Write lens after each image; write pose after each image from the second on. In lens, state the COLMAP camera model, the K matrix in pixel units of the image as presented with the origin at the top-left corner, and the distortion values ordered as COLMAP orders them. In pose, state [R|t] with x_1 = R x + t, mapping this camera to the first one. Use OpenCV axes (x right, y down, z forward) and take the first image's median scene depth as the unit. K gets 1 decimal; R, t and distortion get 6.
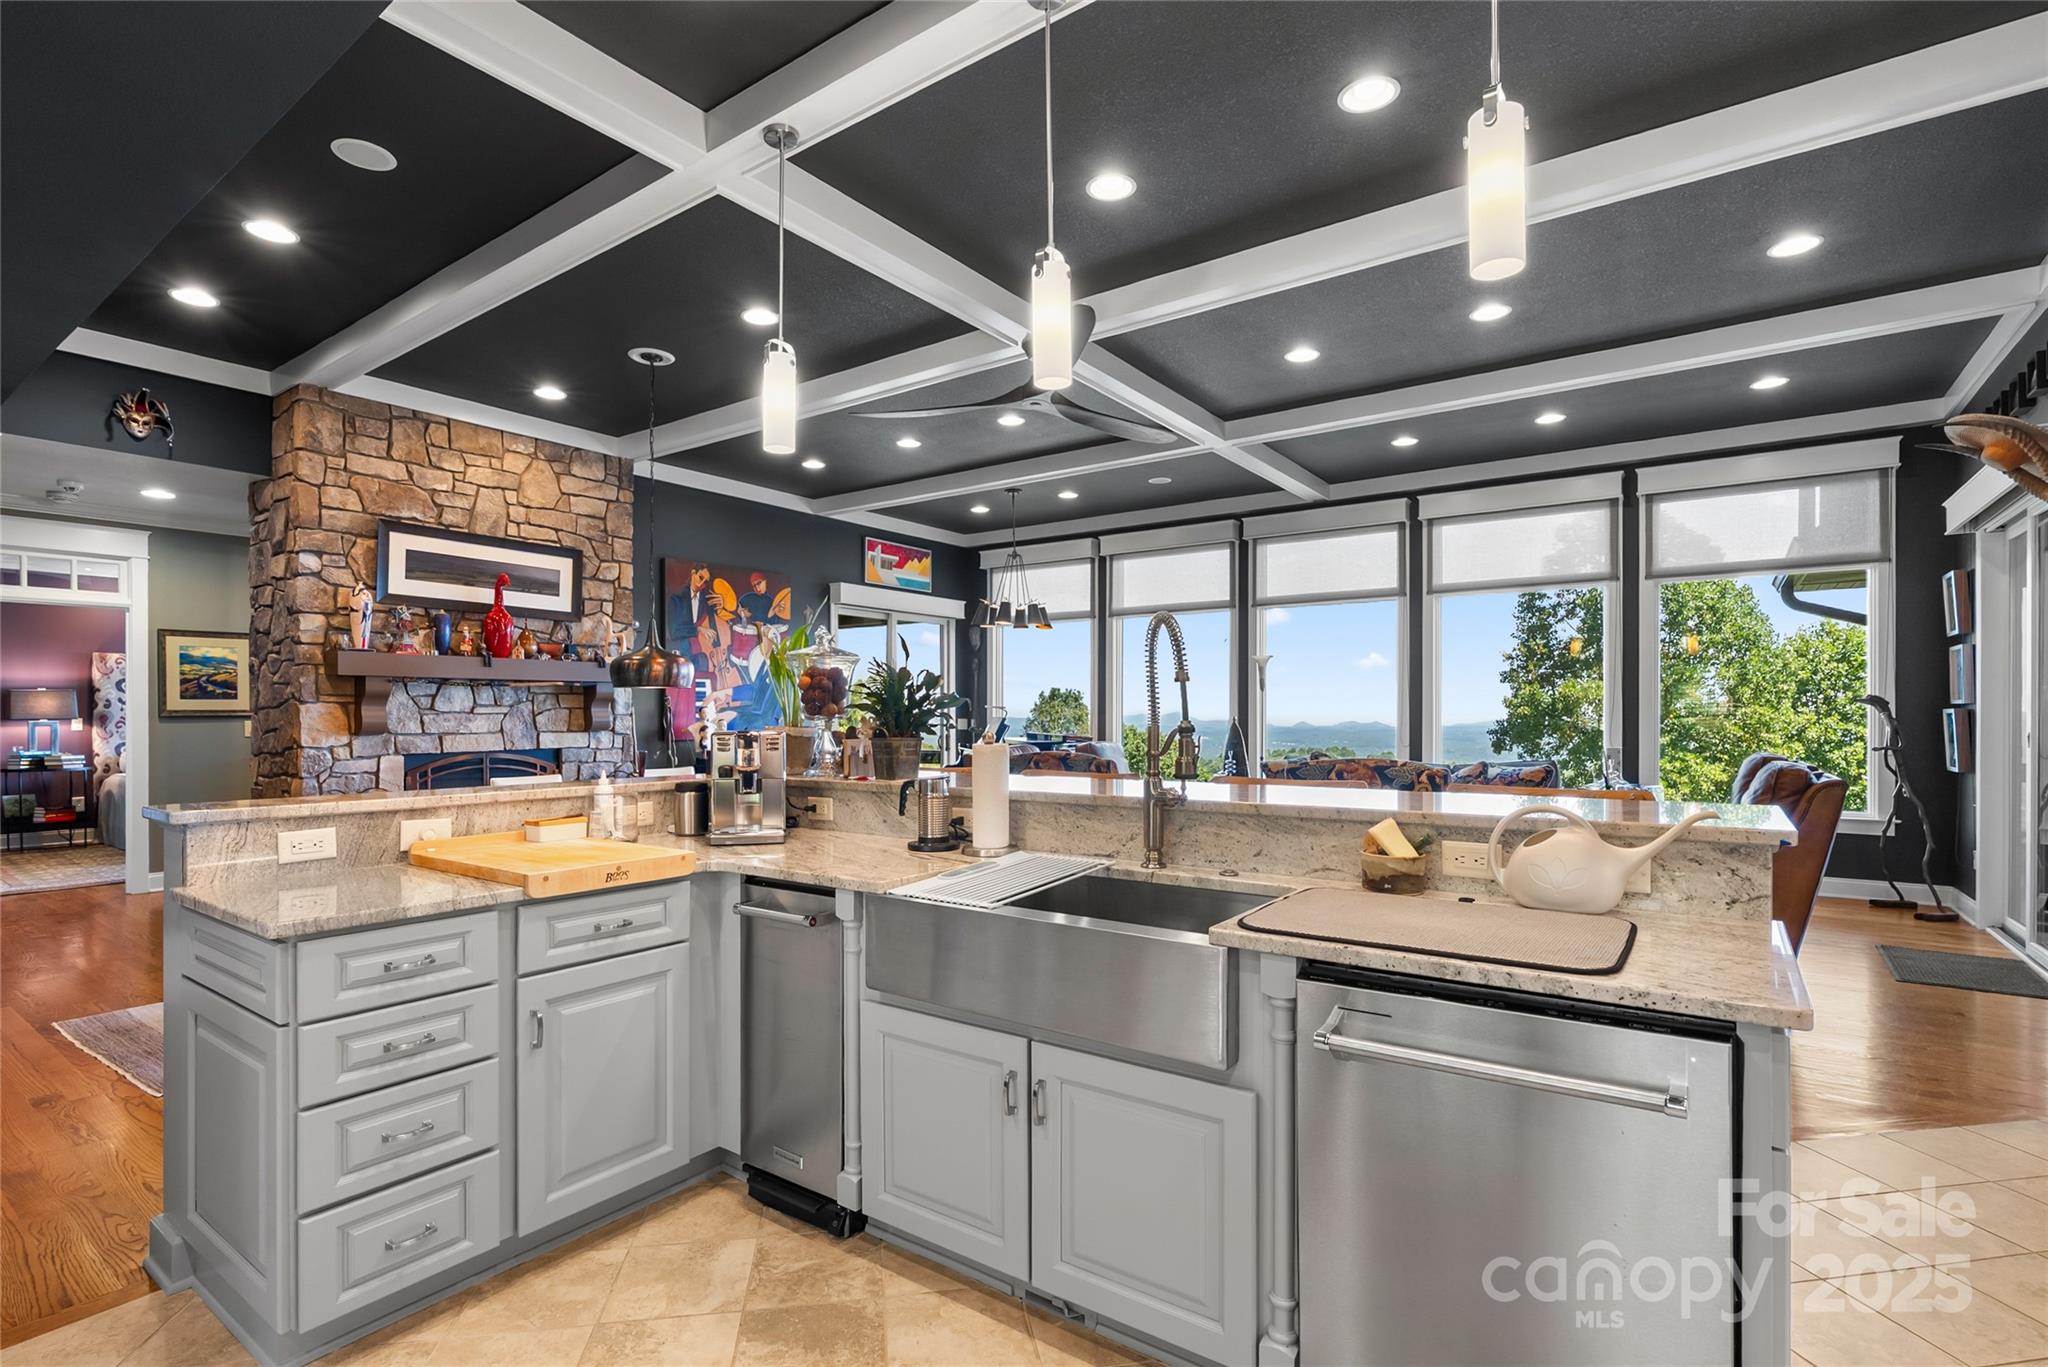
lens RADIAL K [[953.4, 0, 1071.0], [0, 953.4, 722.9], [0, 0, 1]] dist [-0.013410, 0.004296]
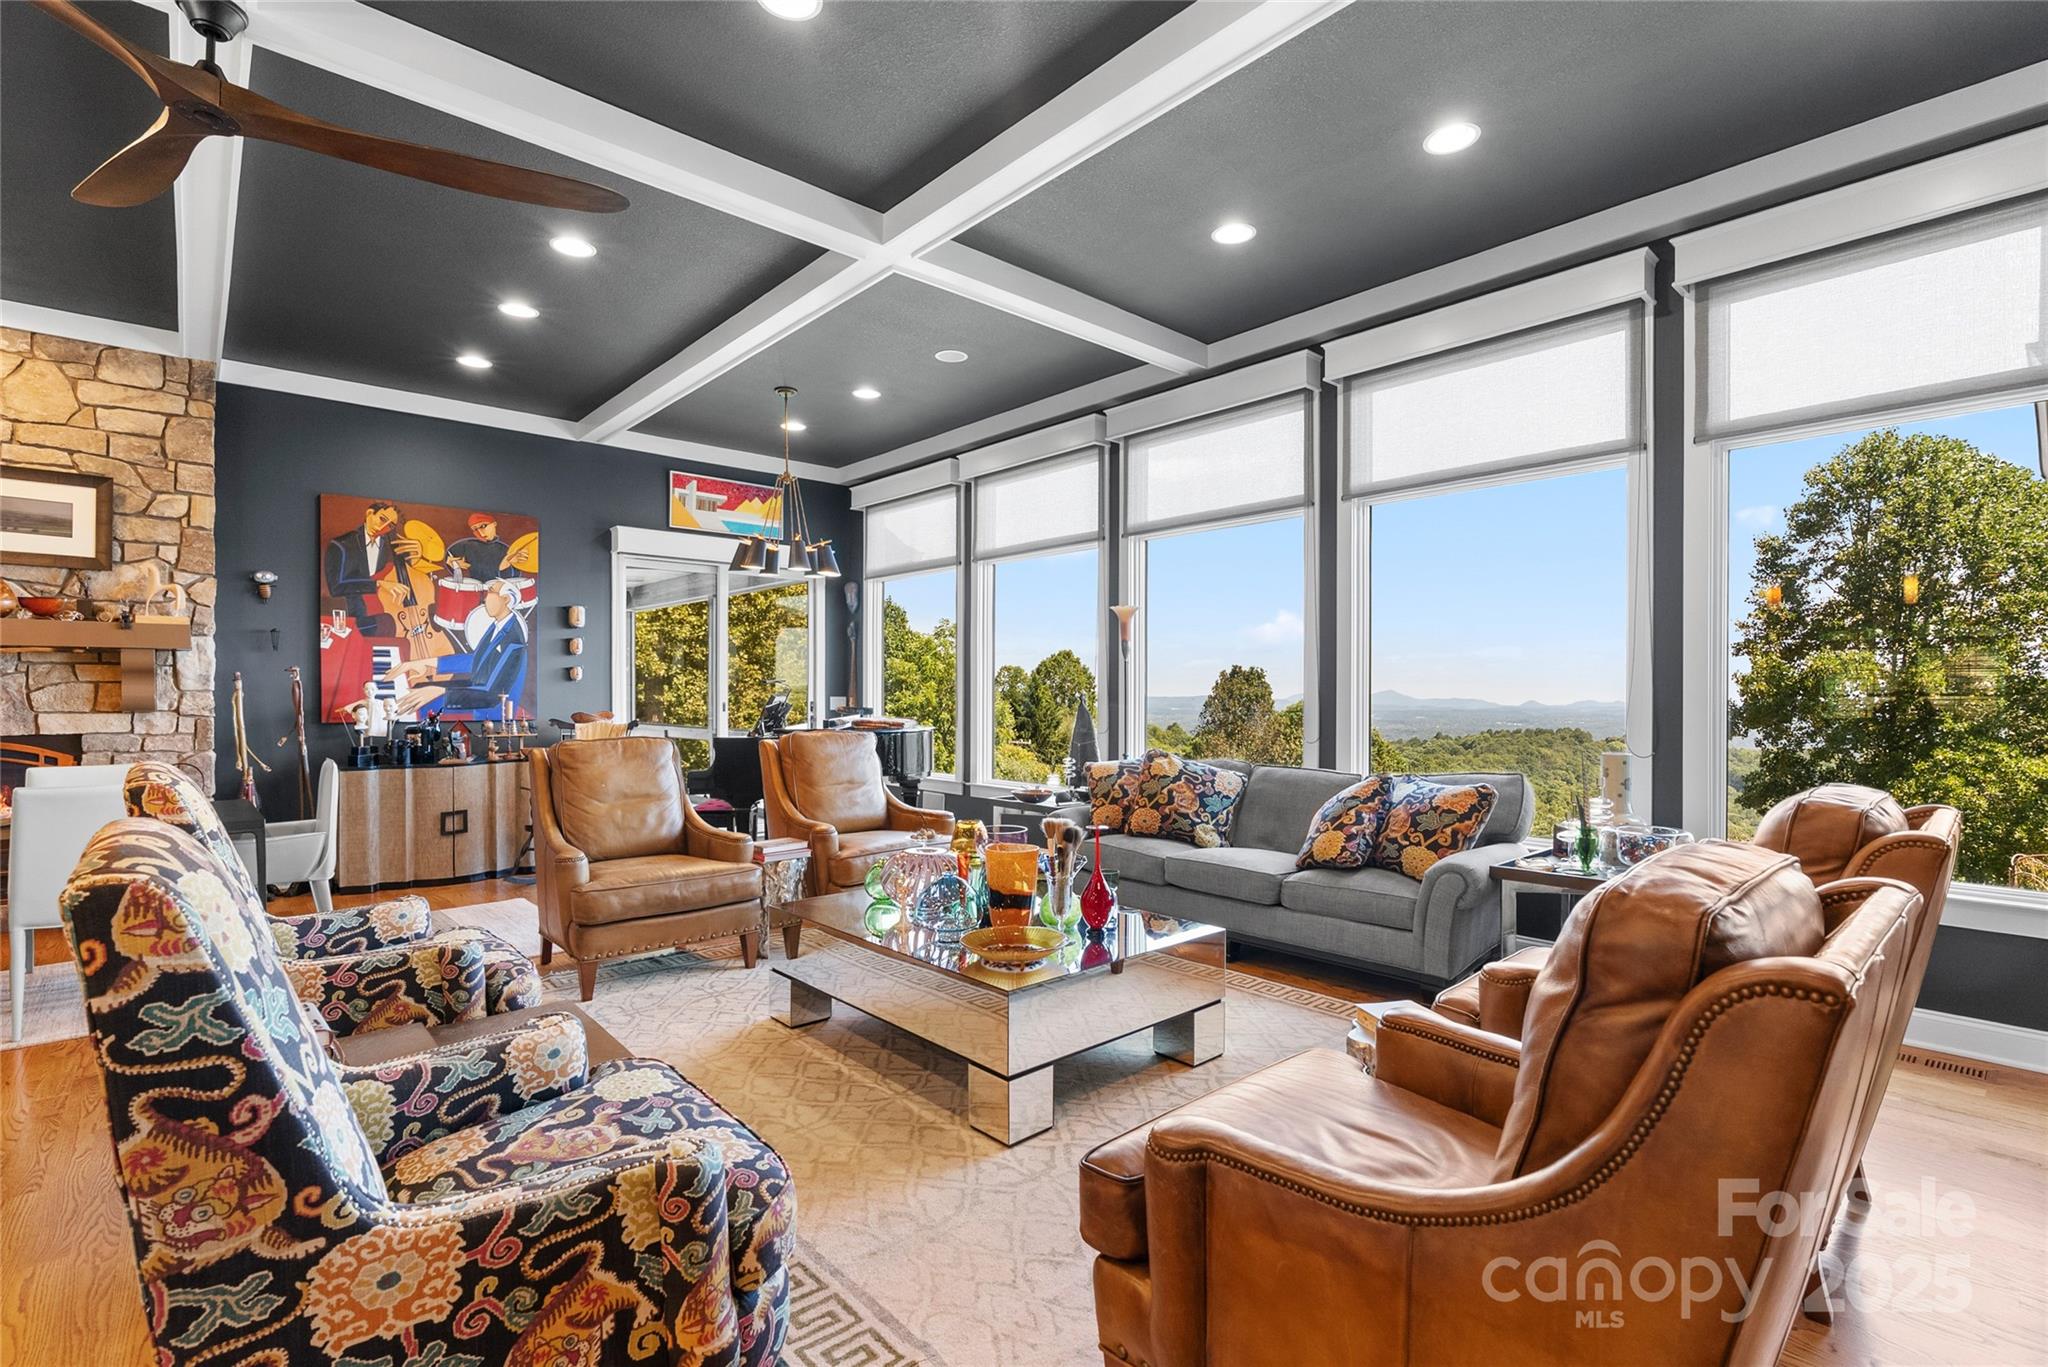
lens RADIAL K [[953.4, 0, 1030.9], [0, 953.4, 696.9], [0, 0, 1]] dist [-0.013410, 0.004296]
pose [[0.973686, 0.005690, -0.227821, 0.309972], [-0.006123, 0.999981, -0.001190, -0.005784], [0.227810, 0.002553, 0.973702, 0.338648]]
